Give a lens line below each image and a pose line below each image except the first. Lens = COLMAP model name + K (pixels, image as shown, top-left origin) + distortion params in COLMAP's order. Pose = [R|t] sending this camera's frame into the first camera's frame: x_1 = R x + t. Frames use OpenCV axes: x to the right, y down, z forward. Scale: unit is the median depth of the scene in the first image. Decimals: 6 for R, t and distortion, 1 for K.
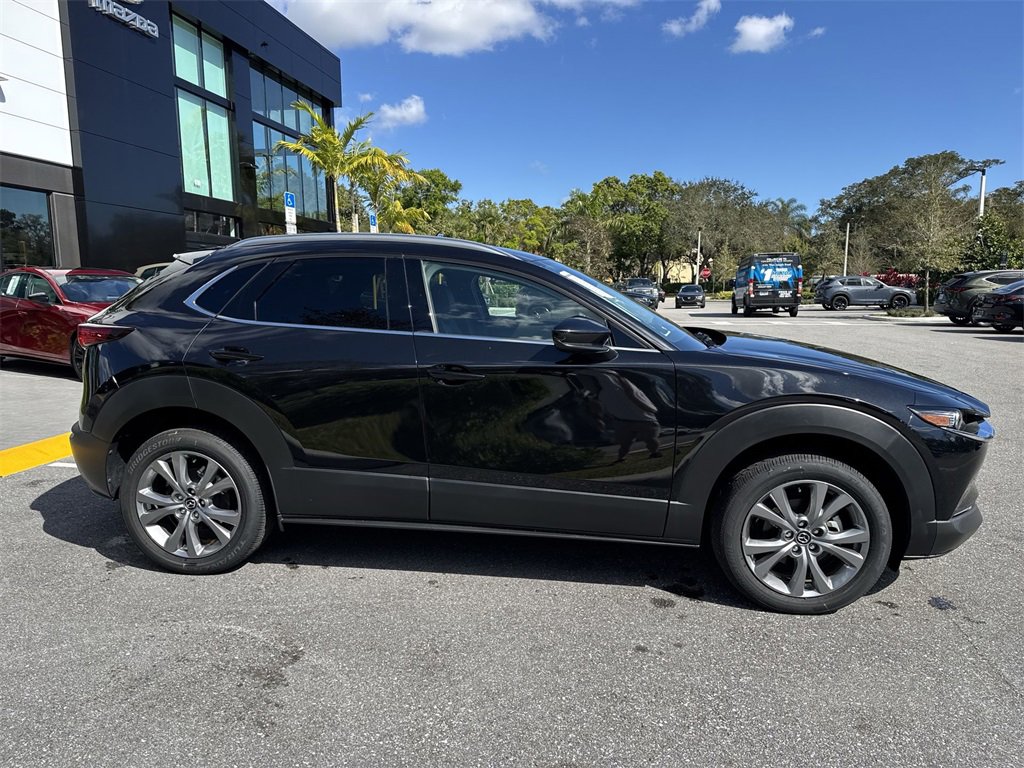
lens RADIAL K [[716.9, 0, 507.0], [0, 716.9, 390.3], [0, 0, 1]] dist [0.044391, -0.058717]
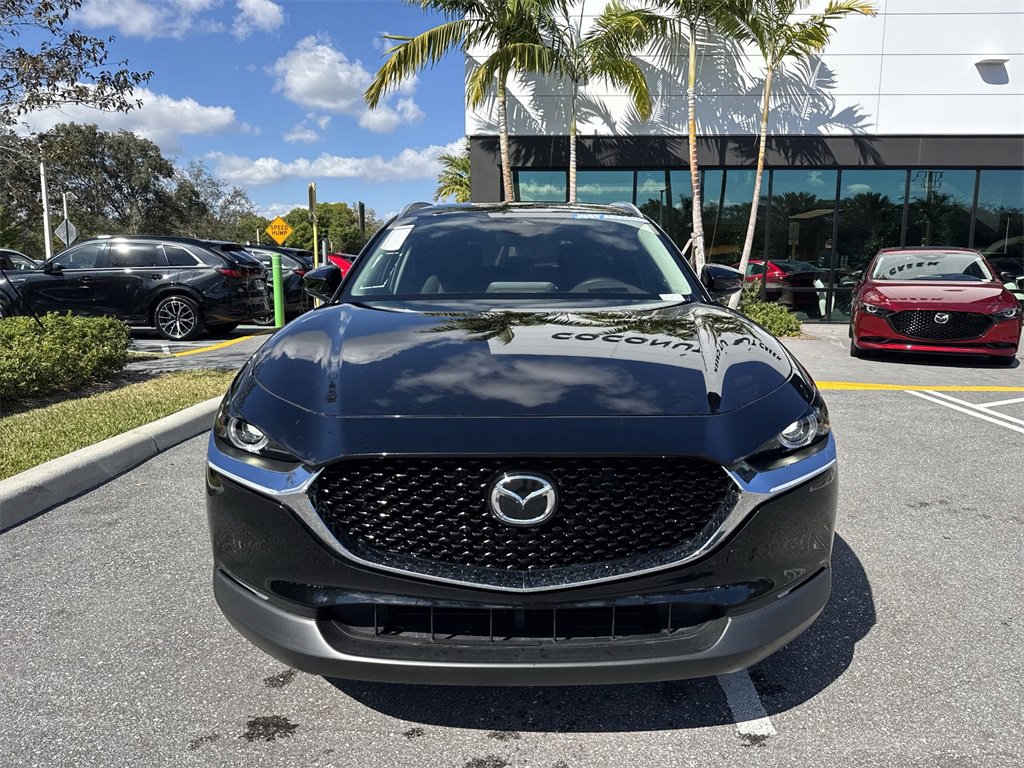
lens RADIAL K [[716.9, 0, 515.8], [0, 716.9, 393.5], [0, 0, 1]] dist [0.044391, -0.058717]
pose [[0.120391, 0.164796, -0.978953, 0.242581], [-0.149883, 0.977838, 0.146176, -0.022092], [0.981347, 0.129130, 0.142423, 0.221162]]
